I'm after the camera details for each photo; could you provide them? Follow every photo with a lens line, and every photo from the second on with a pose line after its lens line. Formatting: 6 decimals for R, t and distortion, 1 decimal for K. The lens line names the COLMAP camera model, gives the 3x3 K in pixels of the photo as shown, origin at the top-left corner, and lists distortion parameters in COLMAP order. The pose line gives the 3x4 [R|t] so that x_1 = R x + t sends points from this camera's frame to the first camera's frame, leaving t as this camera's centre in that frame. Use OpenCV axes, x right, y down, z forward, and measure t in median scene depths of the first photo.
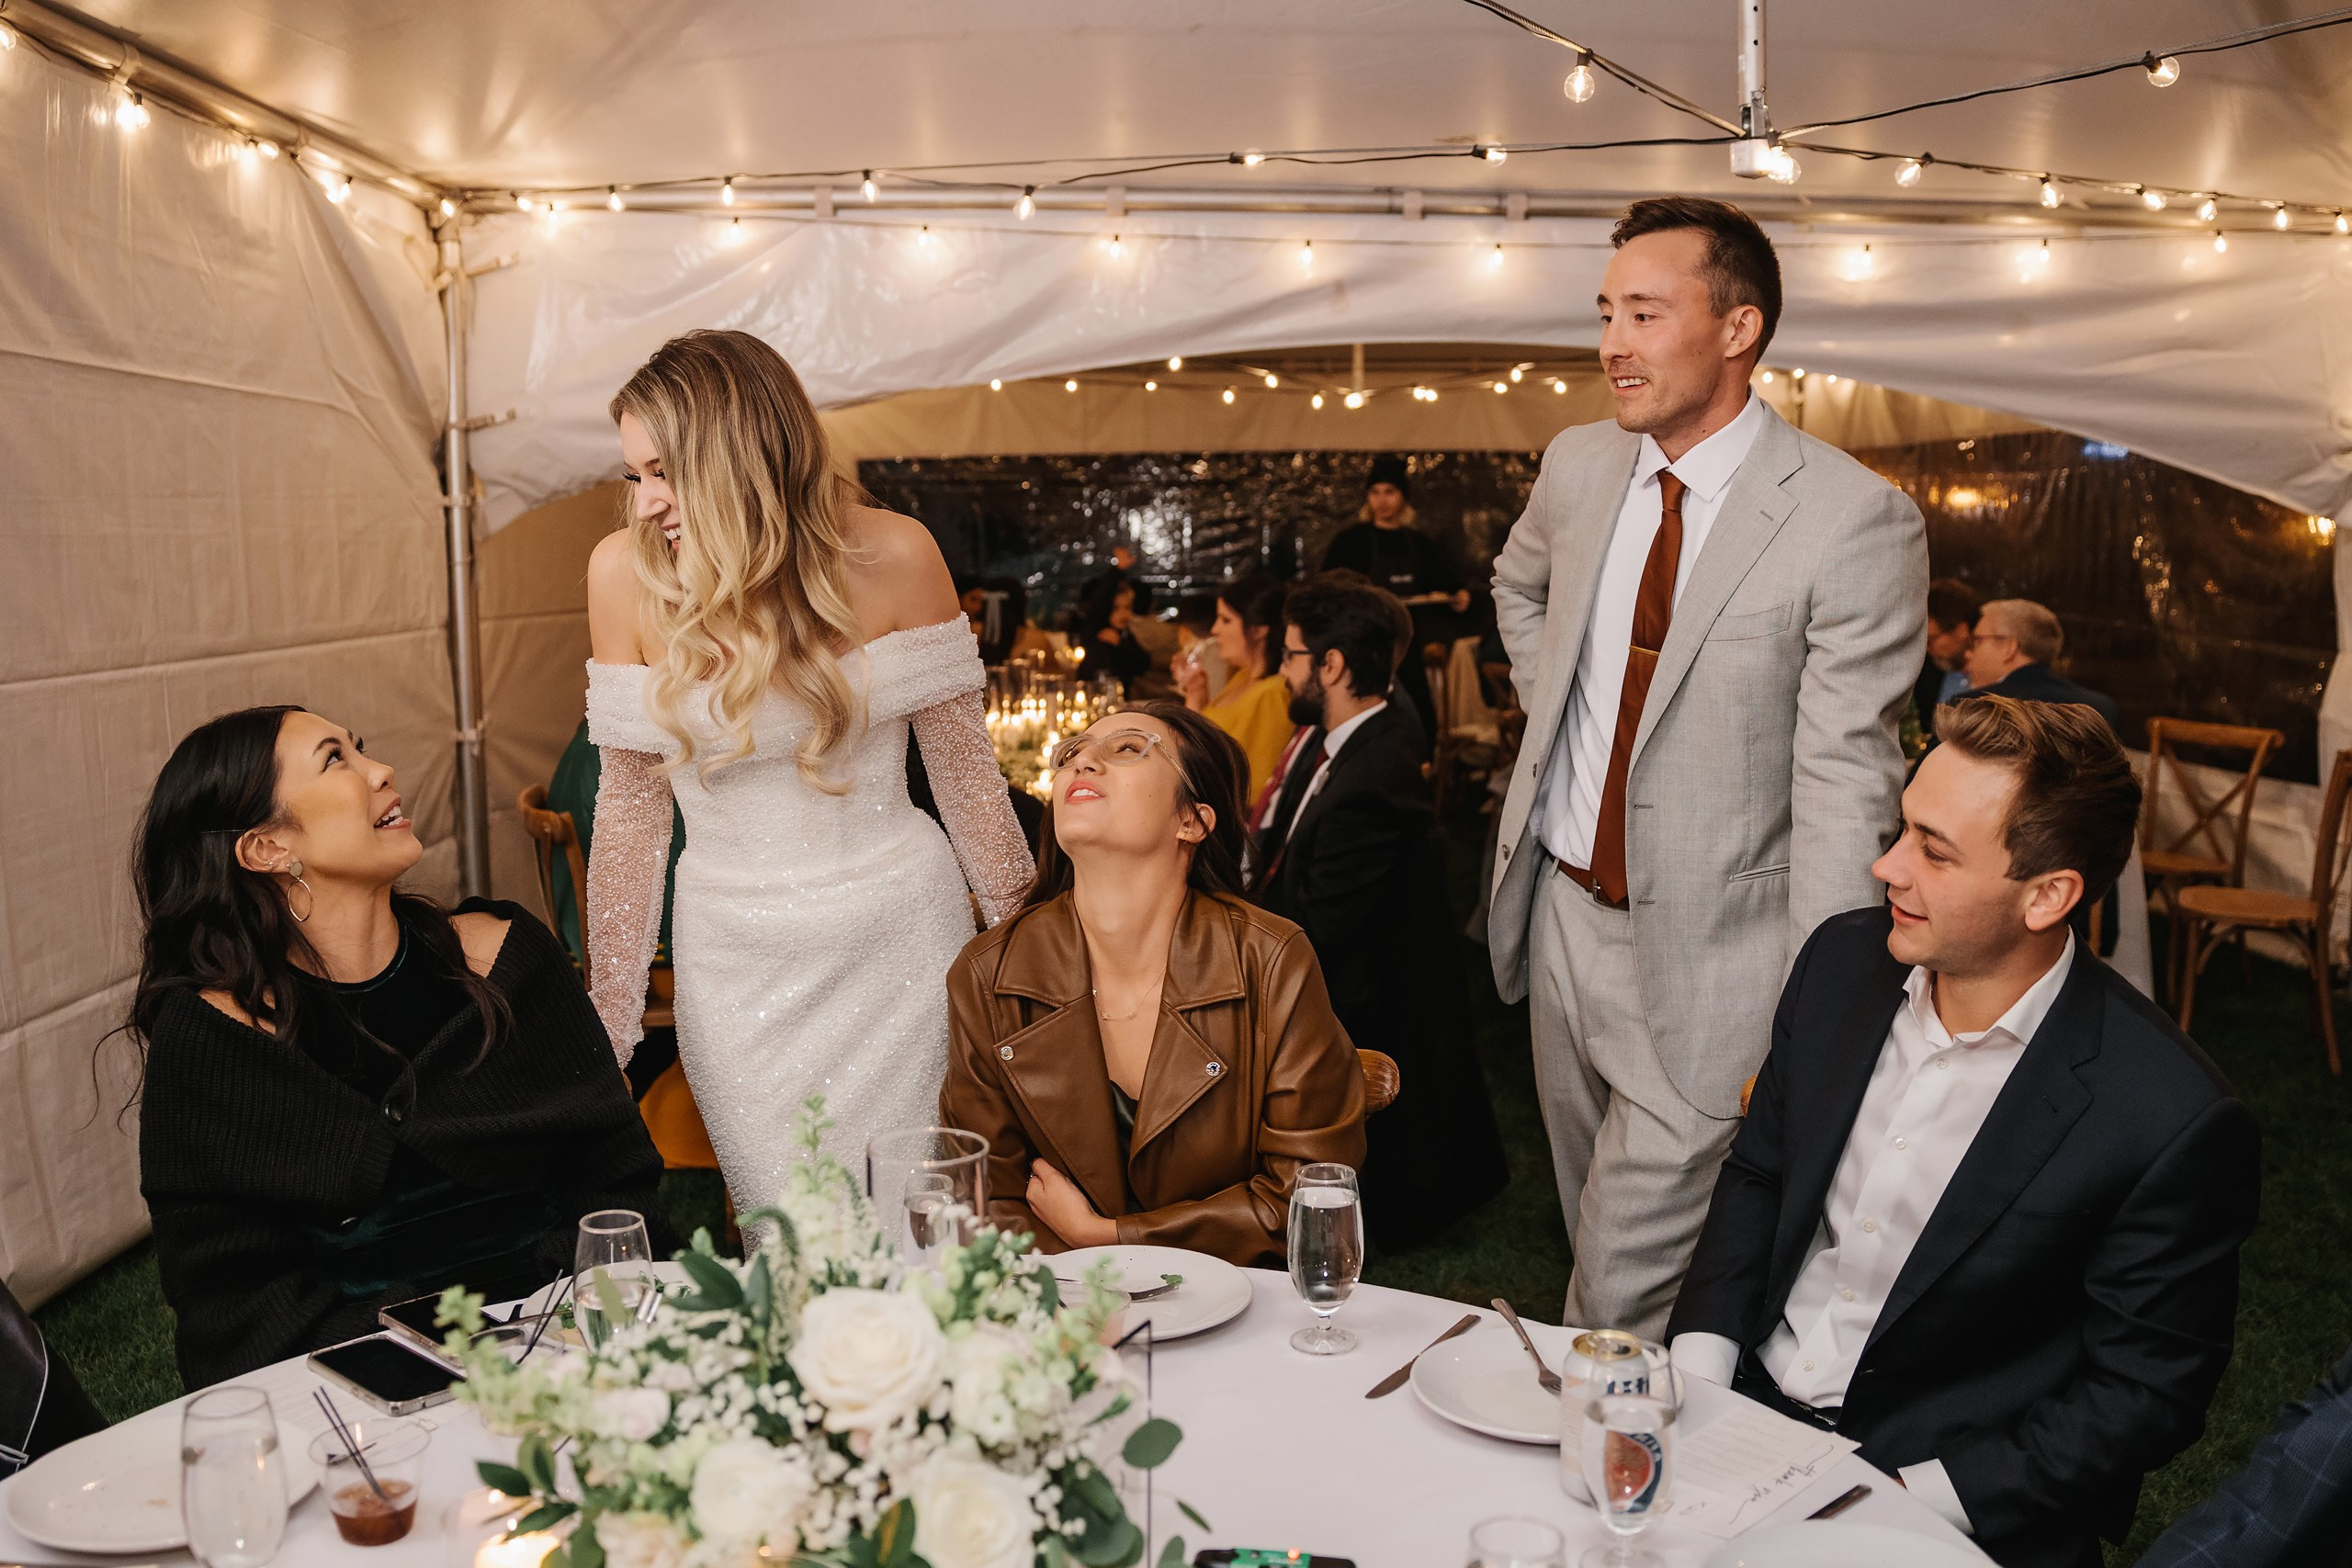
lens RADIAL K [[1994.9, 0, 1157.1], [0, 1994.9, 775.7], [0, 0, 1]] dist [-0.184552, 0.084612]
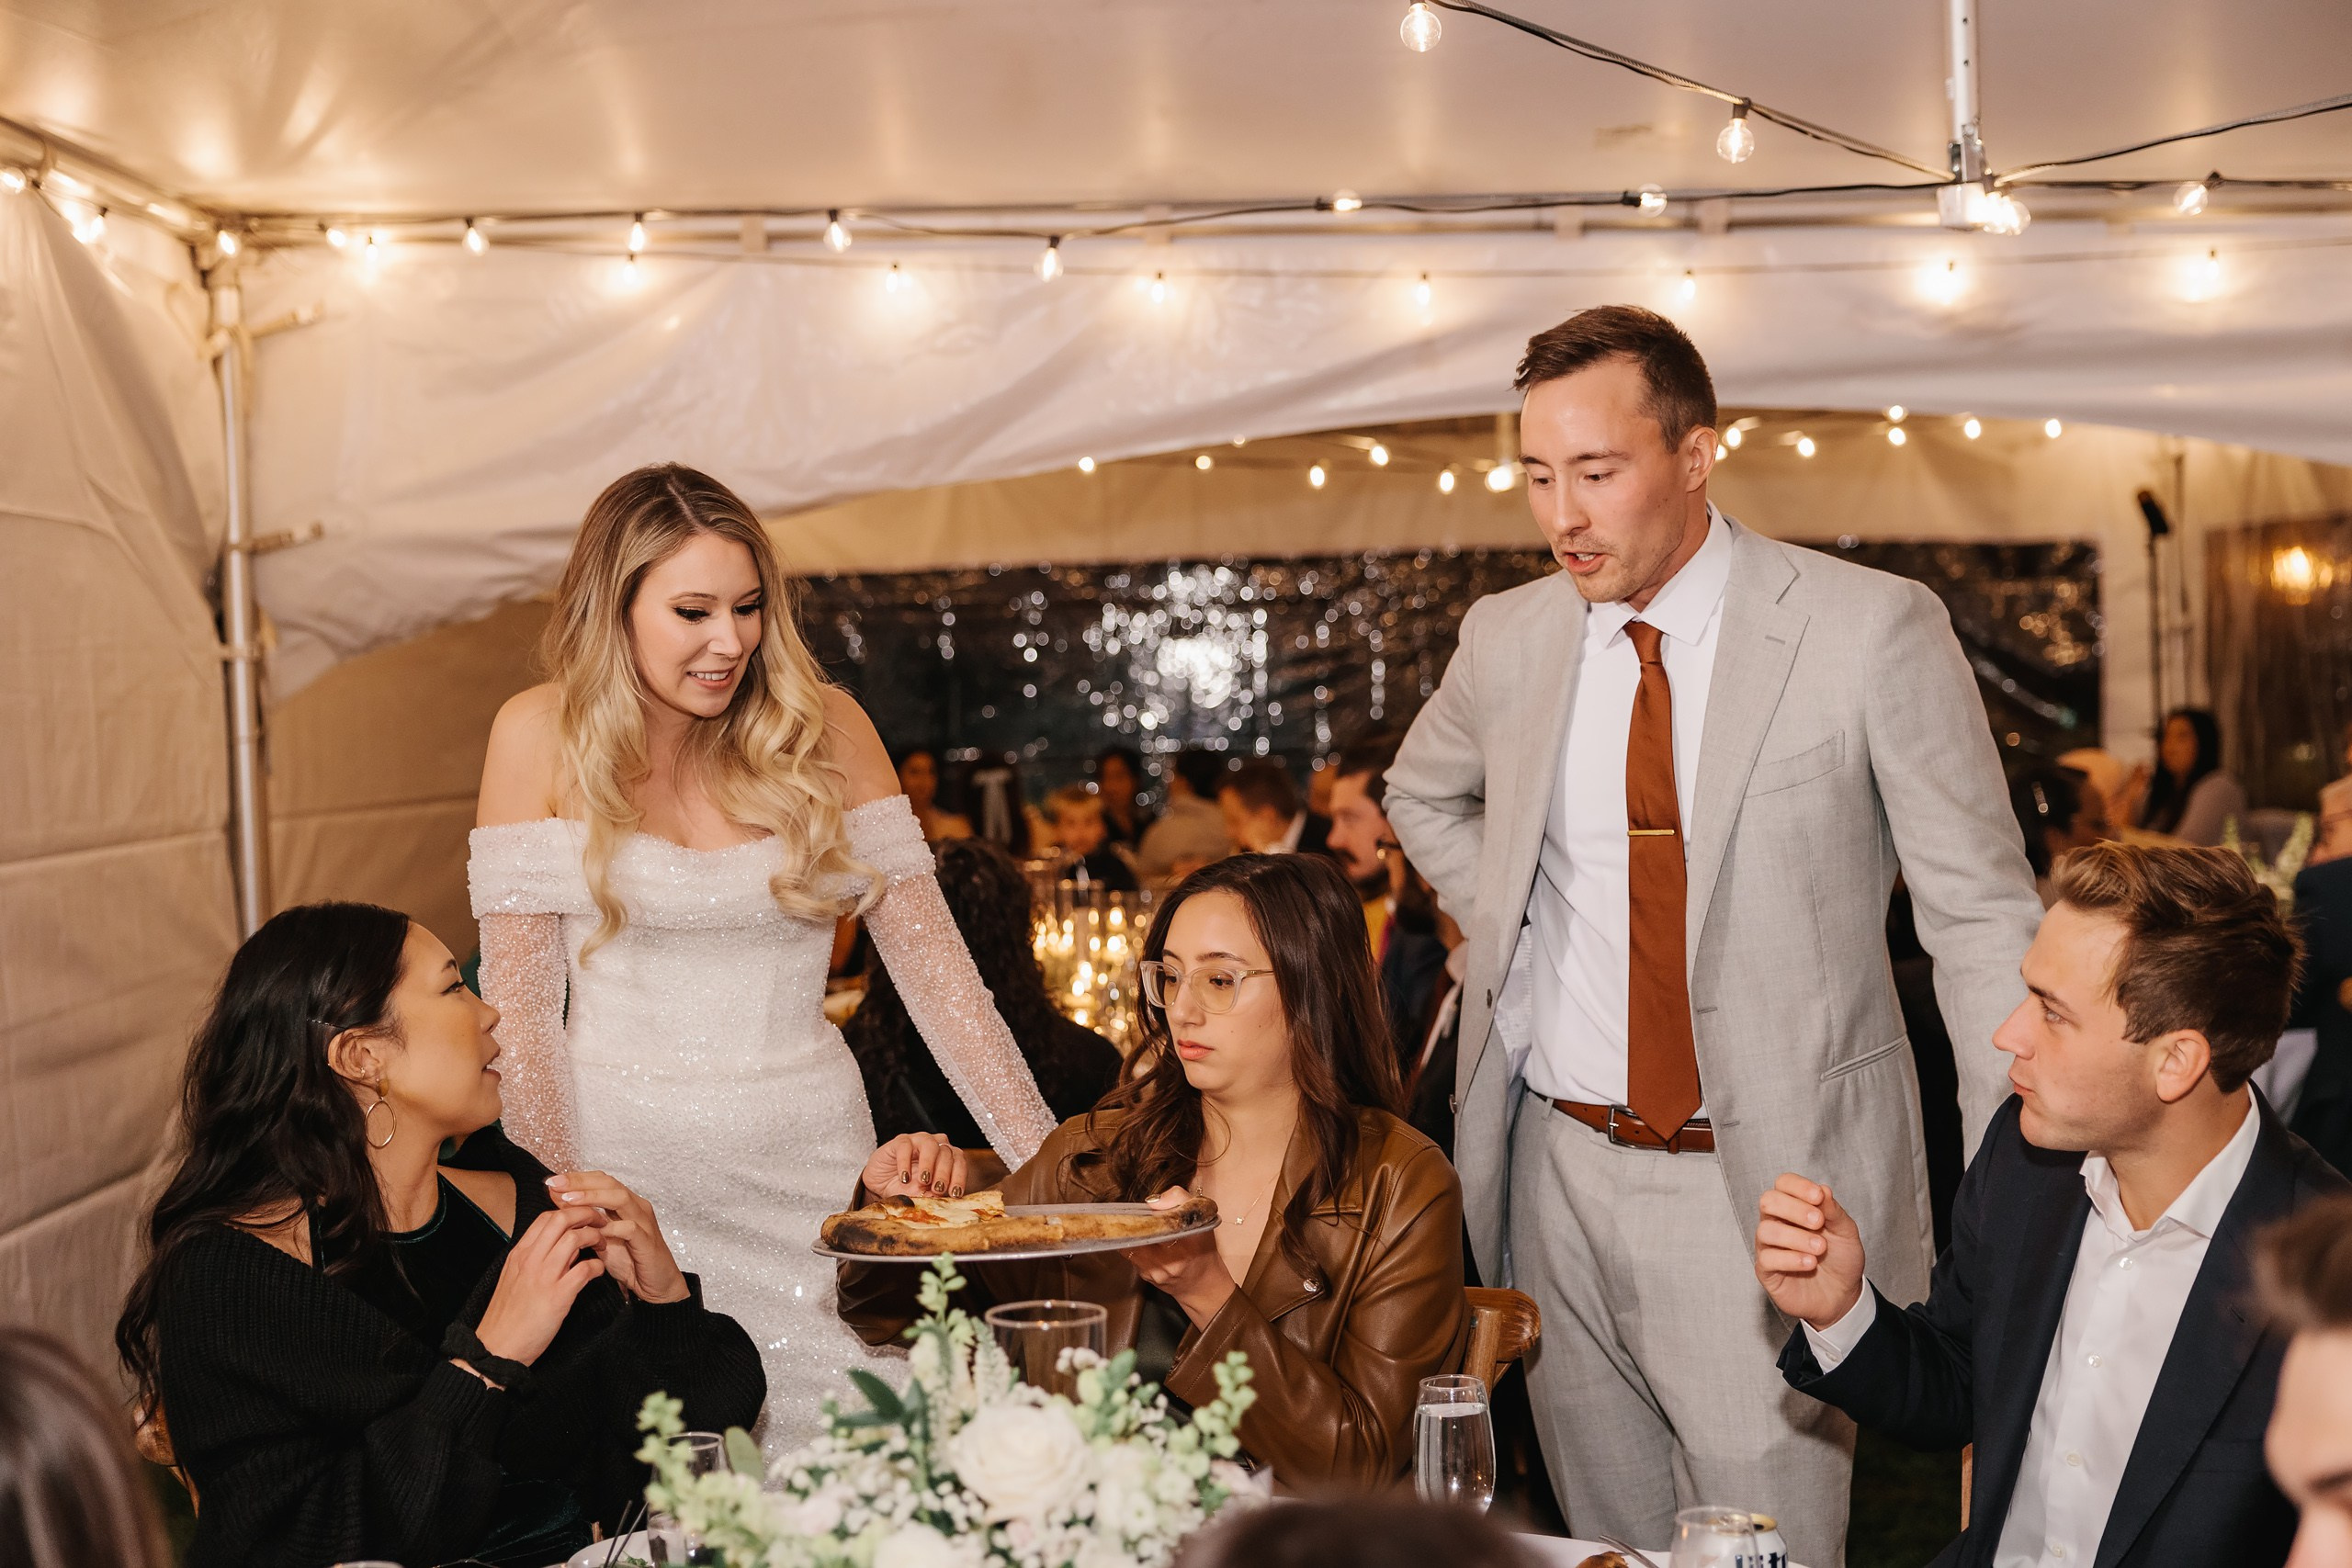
lens RADIAL K [[3208.3, 0, 1175.2], [0, 3208.3, 877.6], [0, 0, 1]] dist [-0.035049, 0.038163]
pose [[0.999723, -0.020979, -0.010647, -0.007243], [0.020344, 0.998189, -0.056603, 0.015213], [0.011815, 0.056370, 0.998340, -0.169159]]
